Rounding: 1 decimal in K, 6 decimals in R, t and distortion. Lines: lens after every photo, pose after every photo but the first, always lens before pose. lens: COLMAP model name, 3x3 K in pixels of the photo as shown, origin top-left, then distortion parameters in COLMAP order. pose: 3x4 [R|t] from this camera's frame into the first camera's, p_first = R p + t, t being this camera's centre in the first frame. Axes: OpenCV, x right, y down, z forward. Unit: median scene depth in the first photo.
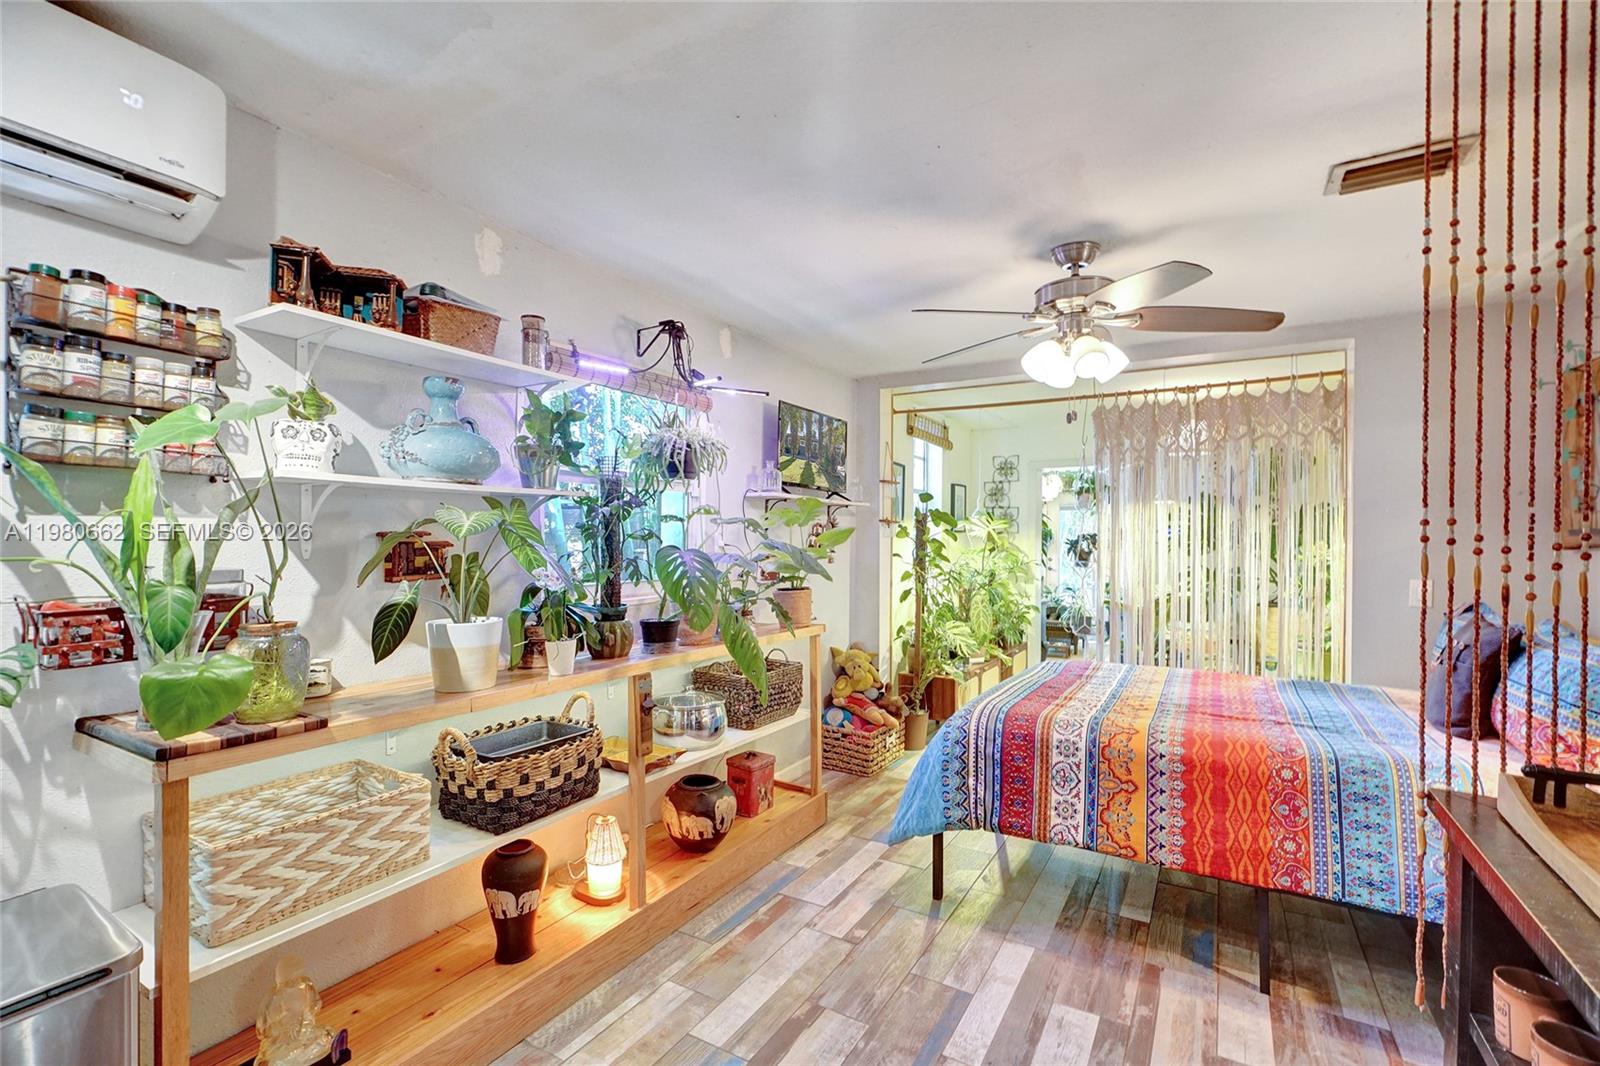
lens RADIAL K [[711.2, 0, 800.9], [0, 711.2, 537.3], [0, 0, 1]] dist [-0.000649, 0.000807]
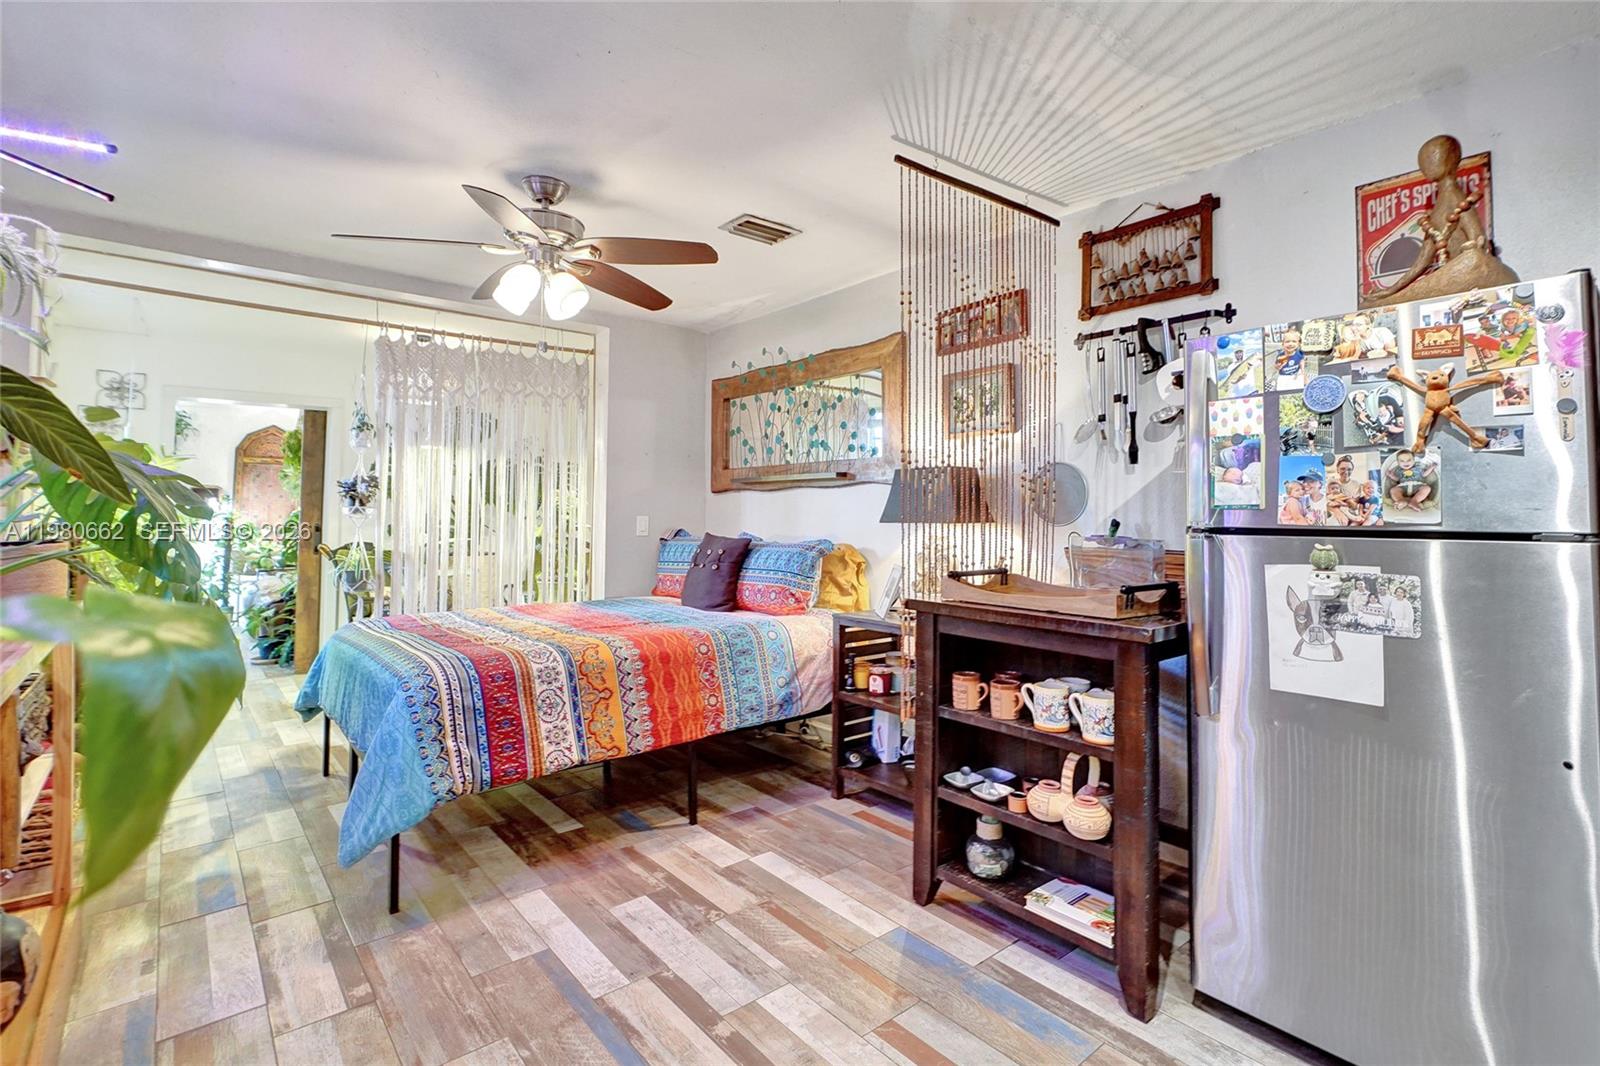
lens RADIAL K [[755.1, 0, 802.7], [0, 755.1, 479.8], [0, 0, 1]] dist [0.001349, 0.001572]
pose [[0.334496, 0.038215, 0.941622, -0.524821], [0.001550, 0.999154, -0.041100, 0.068388], [-0.942396, 0.015208, 0.334154, 0.313030]]
